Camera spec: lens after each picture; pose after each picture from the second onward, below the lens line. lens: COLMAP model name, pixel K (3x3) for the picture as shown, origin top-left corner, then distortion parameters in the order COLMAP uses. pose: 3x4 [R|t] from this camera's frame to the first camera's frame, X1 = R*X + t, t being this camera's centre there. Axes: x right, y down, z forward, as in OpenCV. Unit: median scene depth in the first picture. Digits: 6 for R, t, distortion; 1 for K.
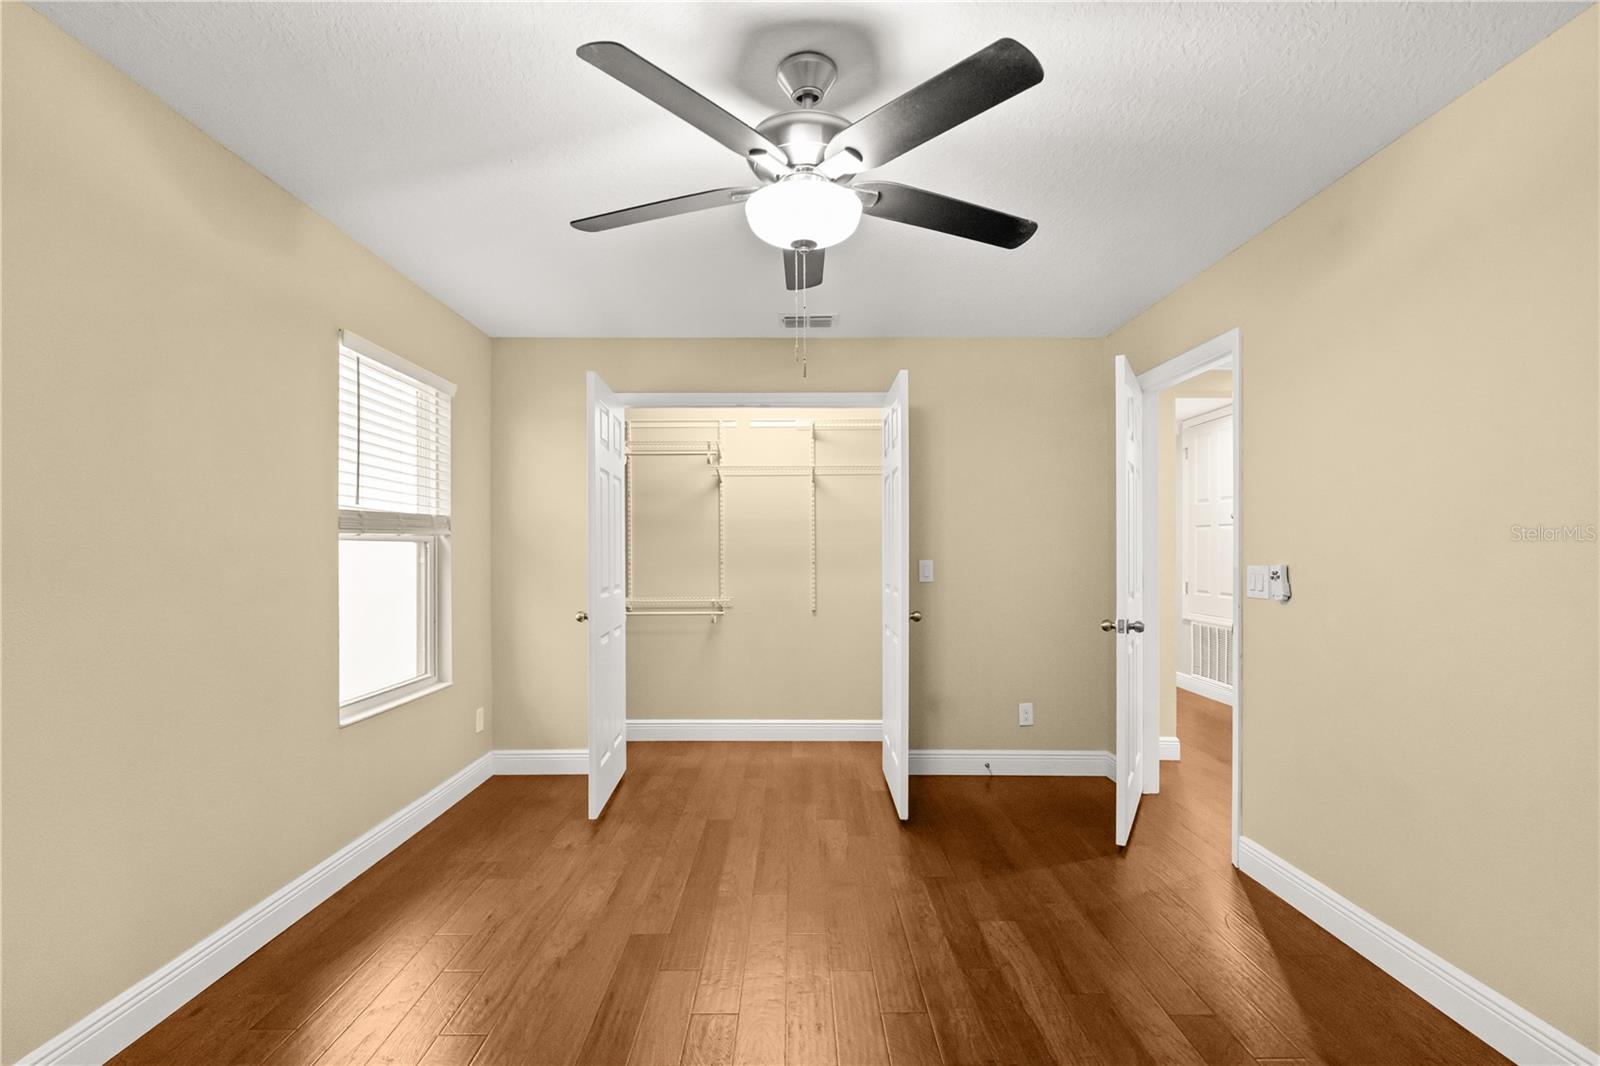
lens RADIAL K [[714.1, 0, 802.0], [0, 714.1, 548.2], [0, 0, 1]] dist [0.000129, 0.000356]
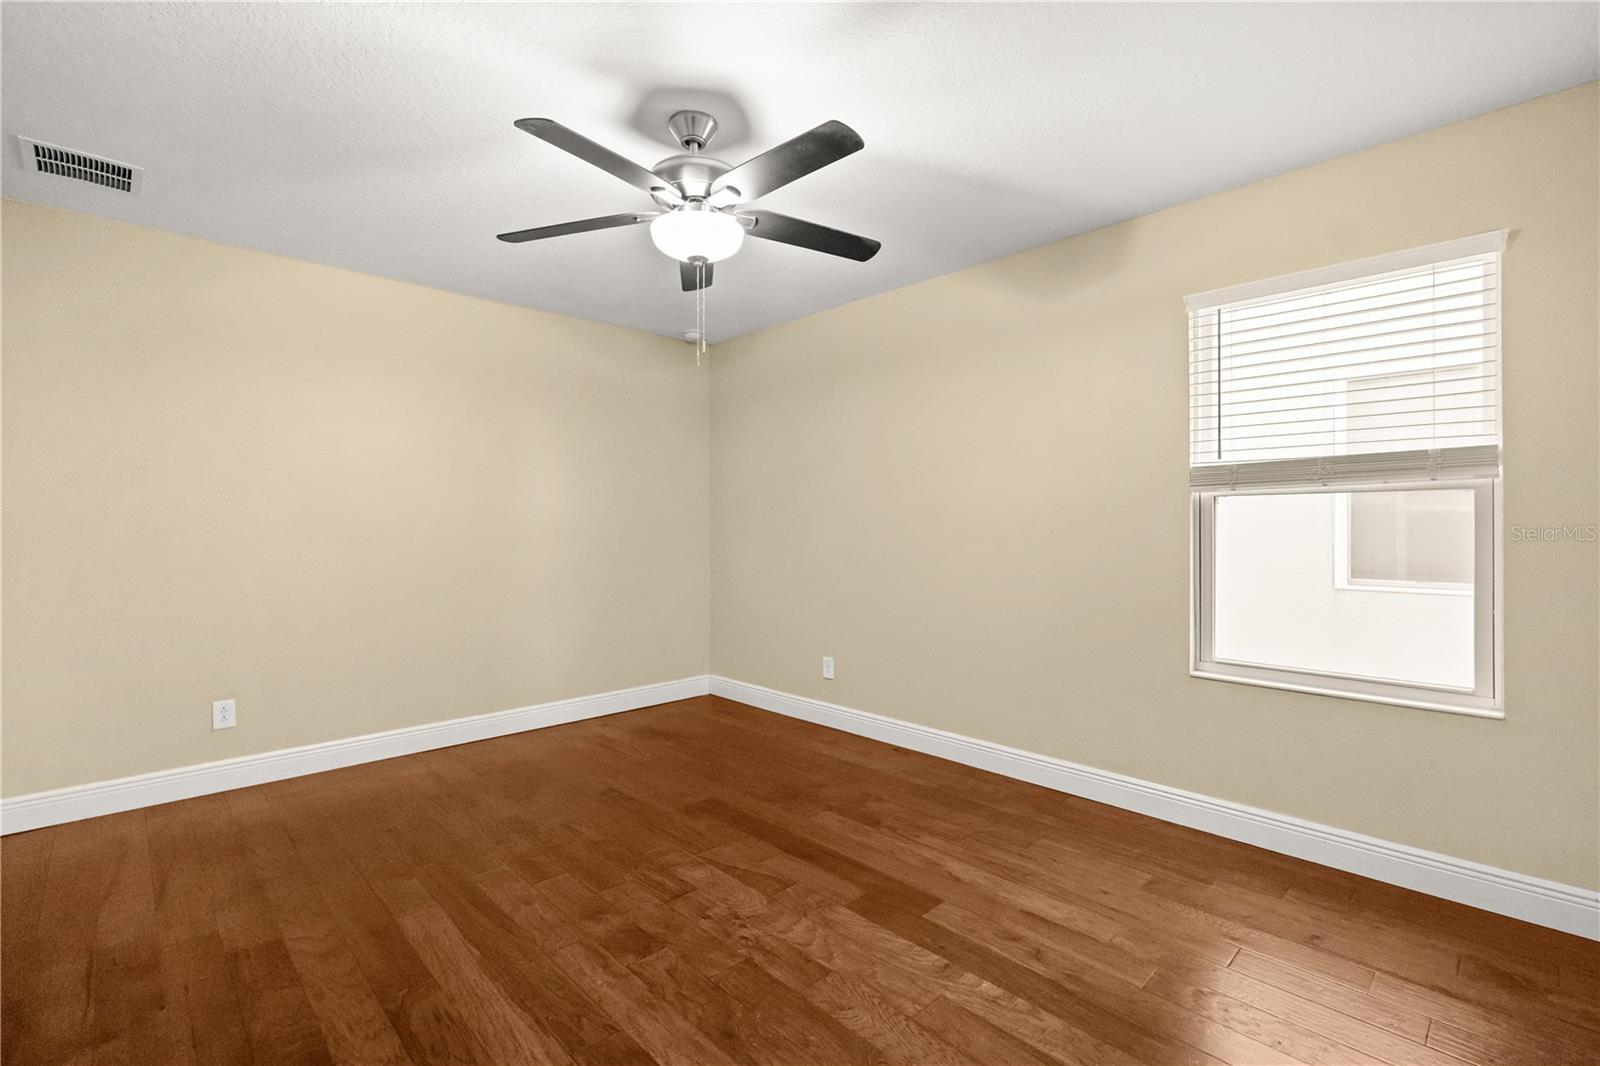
lens RADIAL K [[714.1, 0, 793.7], [0, 714.1, 526.2], [0, 0, 1]] dist [0.000129, 0.000356]
pose [[-0.729967, 0.003093, -0.683475, 0.472818], [0.008435, 0.999954, -0.004484, 0.029883], [0.683430, -0.009039, -0.729960, 1.307895]]
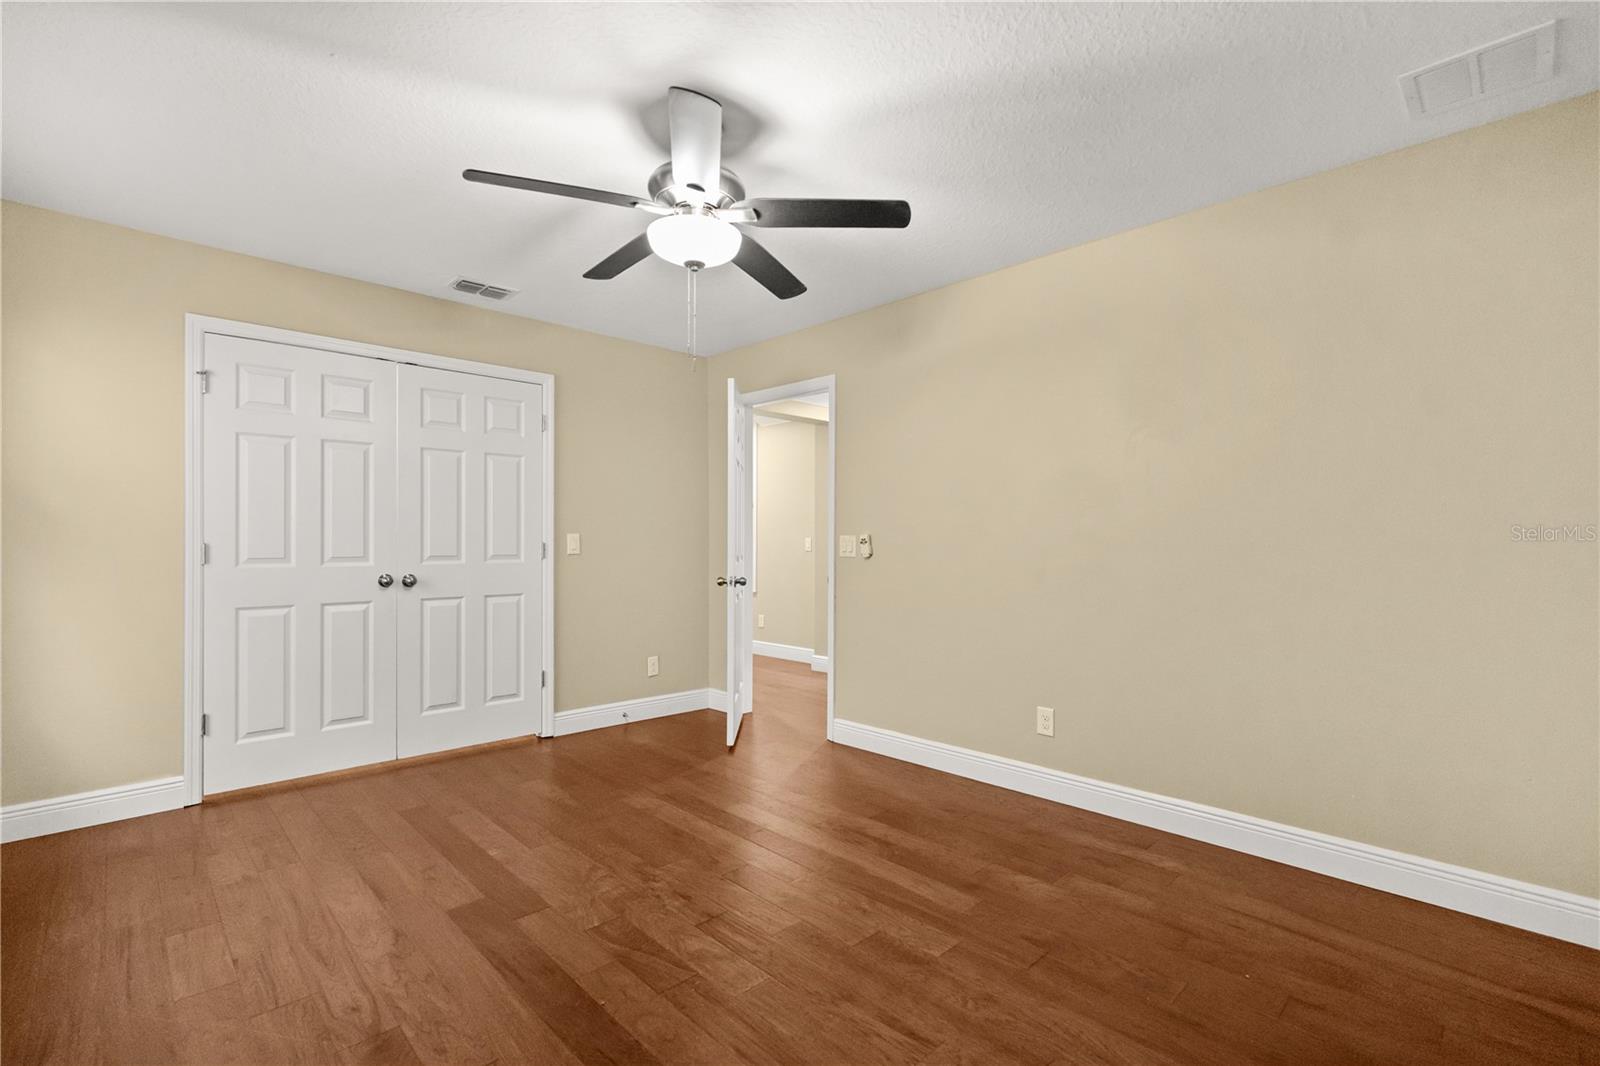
lens RADIAL K [[714.1, 0, 807.0], [0, 714.1, 531.9], [0, 0, 1]] dist [0.000129, 0.000356]
pose [[0.718495, 0.013190, 0.695407, -0.468861], [-0.010003, 0.999913, -0.008630, 0.030986], [-0.695460, -0.000756, 0.718564, -0.019795]]
